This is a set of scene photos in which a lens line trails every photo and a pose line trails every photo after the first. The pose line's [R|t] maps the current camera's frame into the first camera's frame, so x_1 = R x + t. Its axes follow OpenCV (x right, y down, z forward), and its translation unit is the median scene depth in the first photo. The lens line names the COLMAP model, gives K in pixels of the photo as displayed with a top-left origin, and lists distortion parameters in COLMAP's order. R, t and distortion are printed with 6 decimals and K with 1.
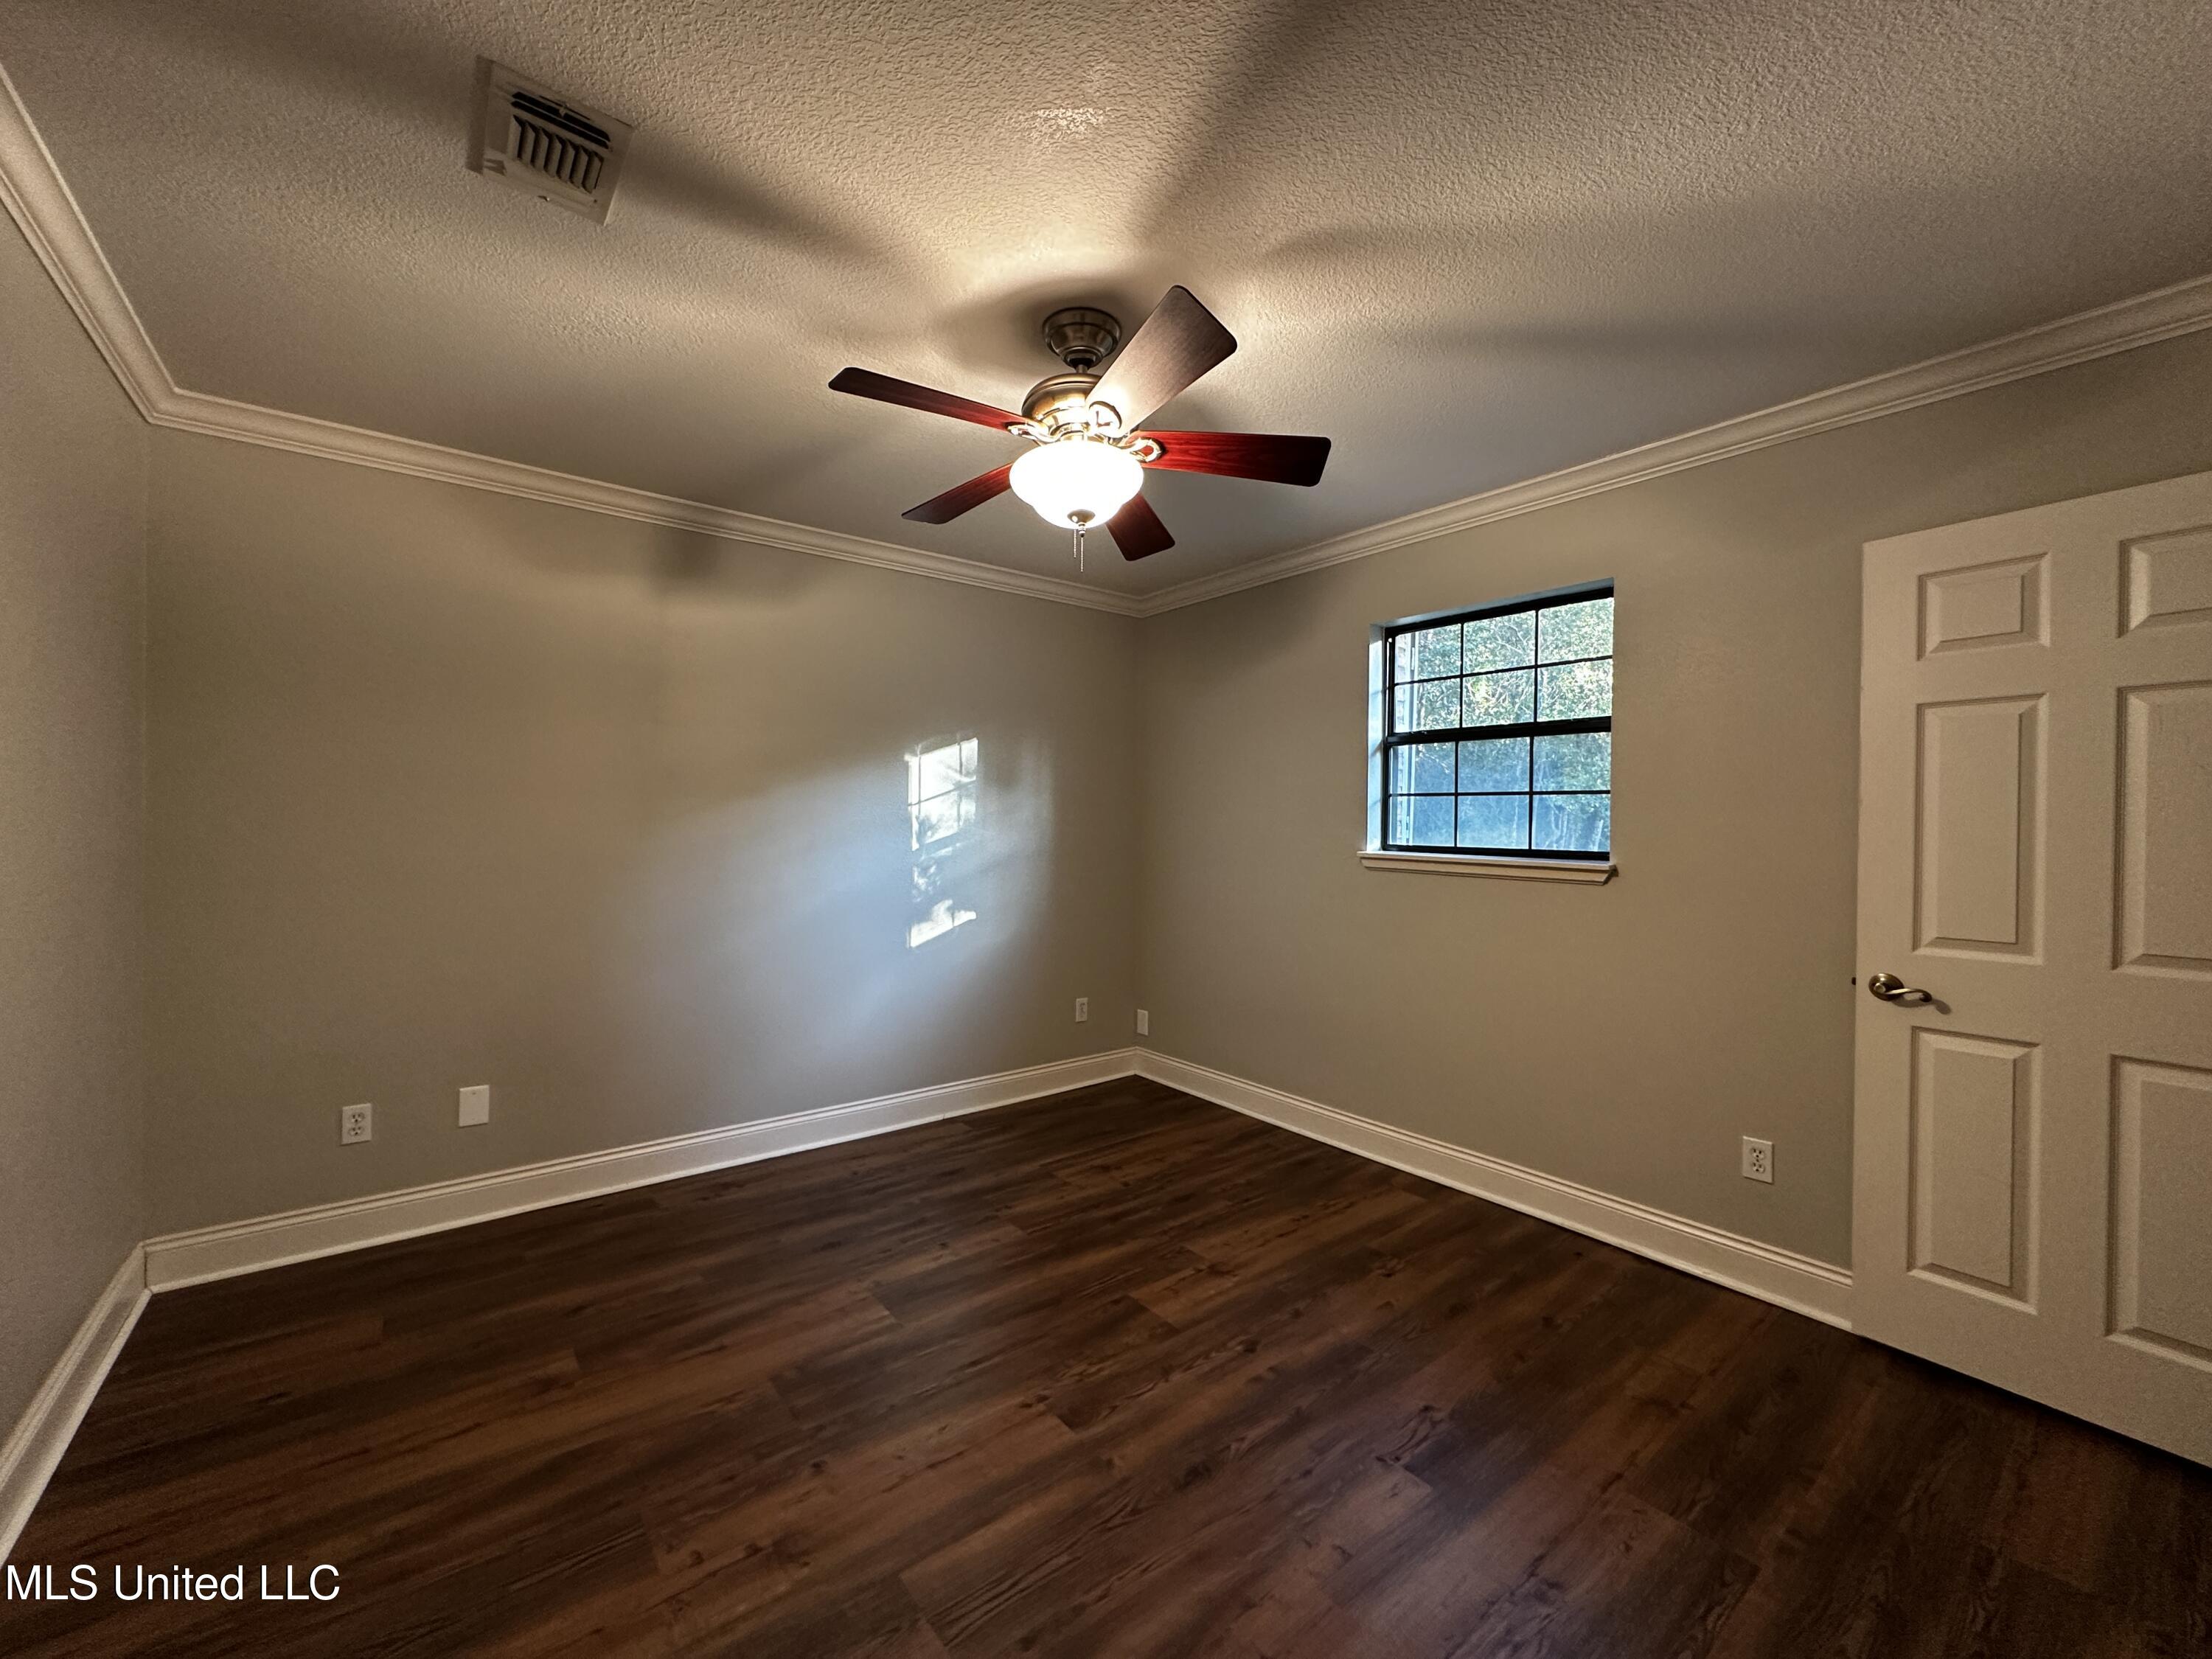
lens RADIAL K [[882.0, 0, 1106.0], [0, 882.0, 829.5], [0, 0, 1]] dist [0.000112, -0.000005]
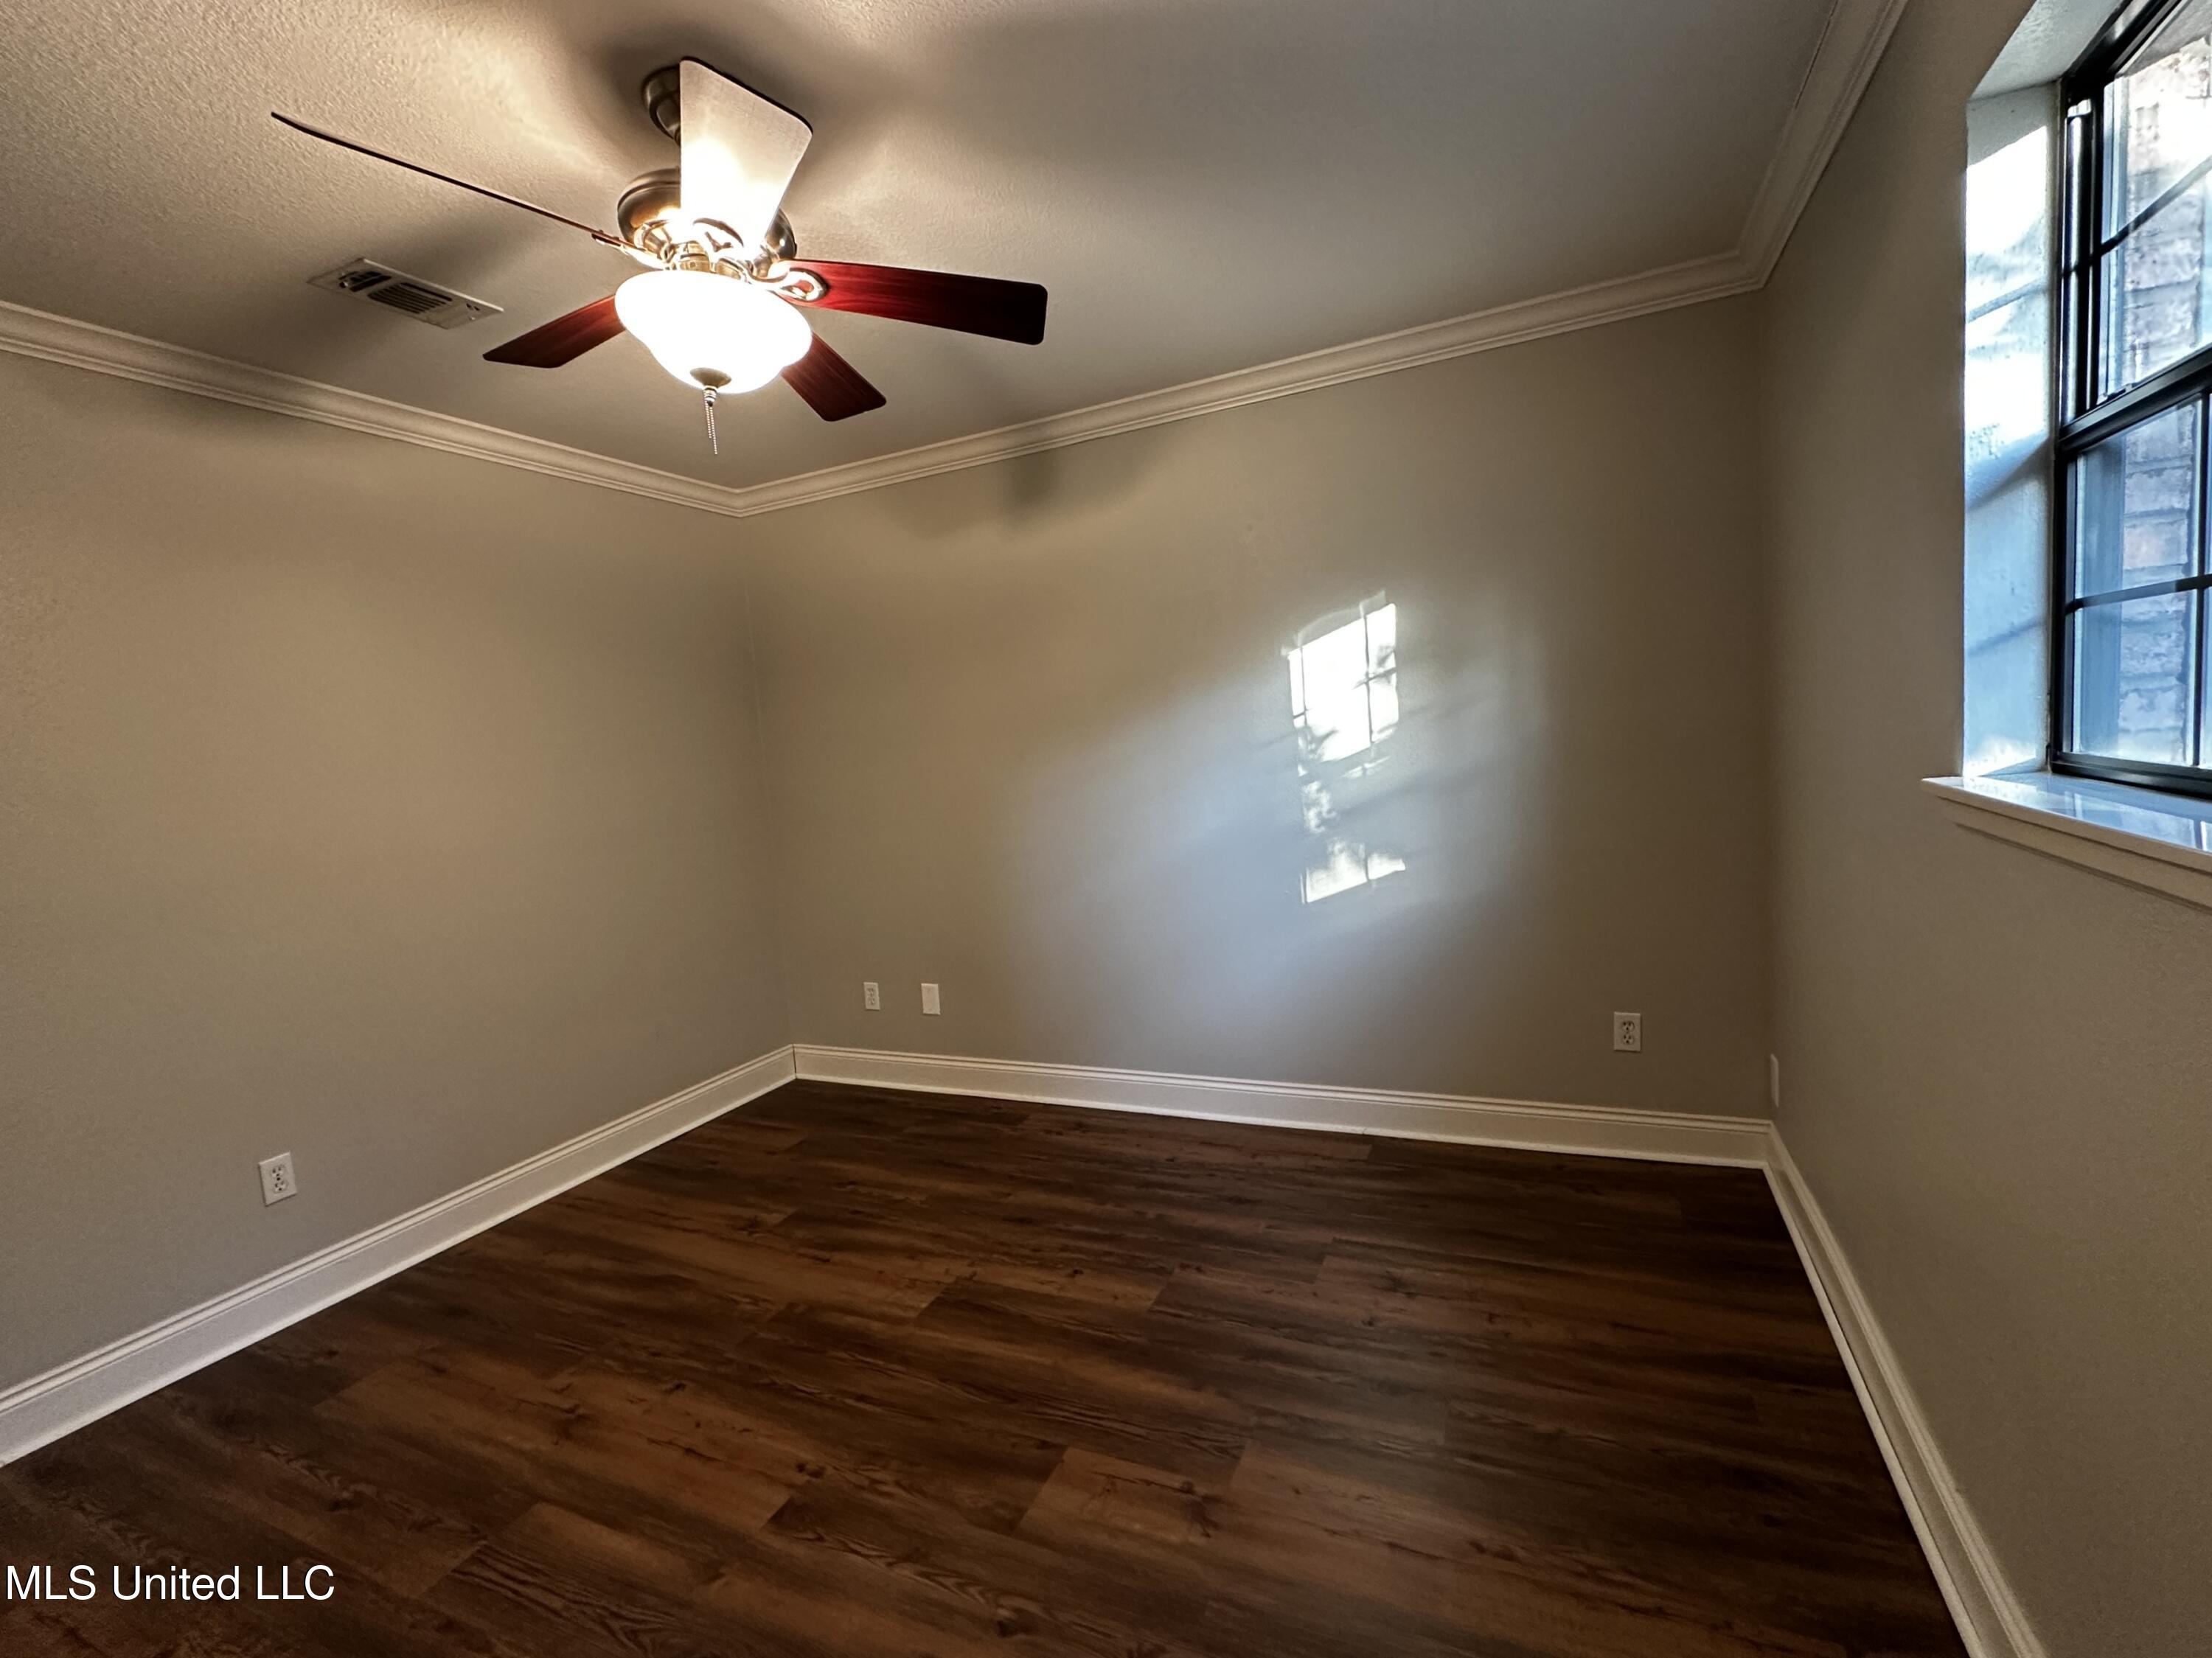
lens RADIAL K [[979.8, 0, 1107.4], [0, 979.8, 859.4], [0, 0, 1]] dist [-0.003543, 0.000373]
pose [[0.451626, 0.067540, -0.889647, 0.543188], [0.077604, 0.990378, 0.114582, -0.017677], [0.888826, -0.120789, 0.442039, 0.575396]]
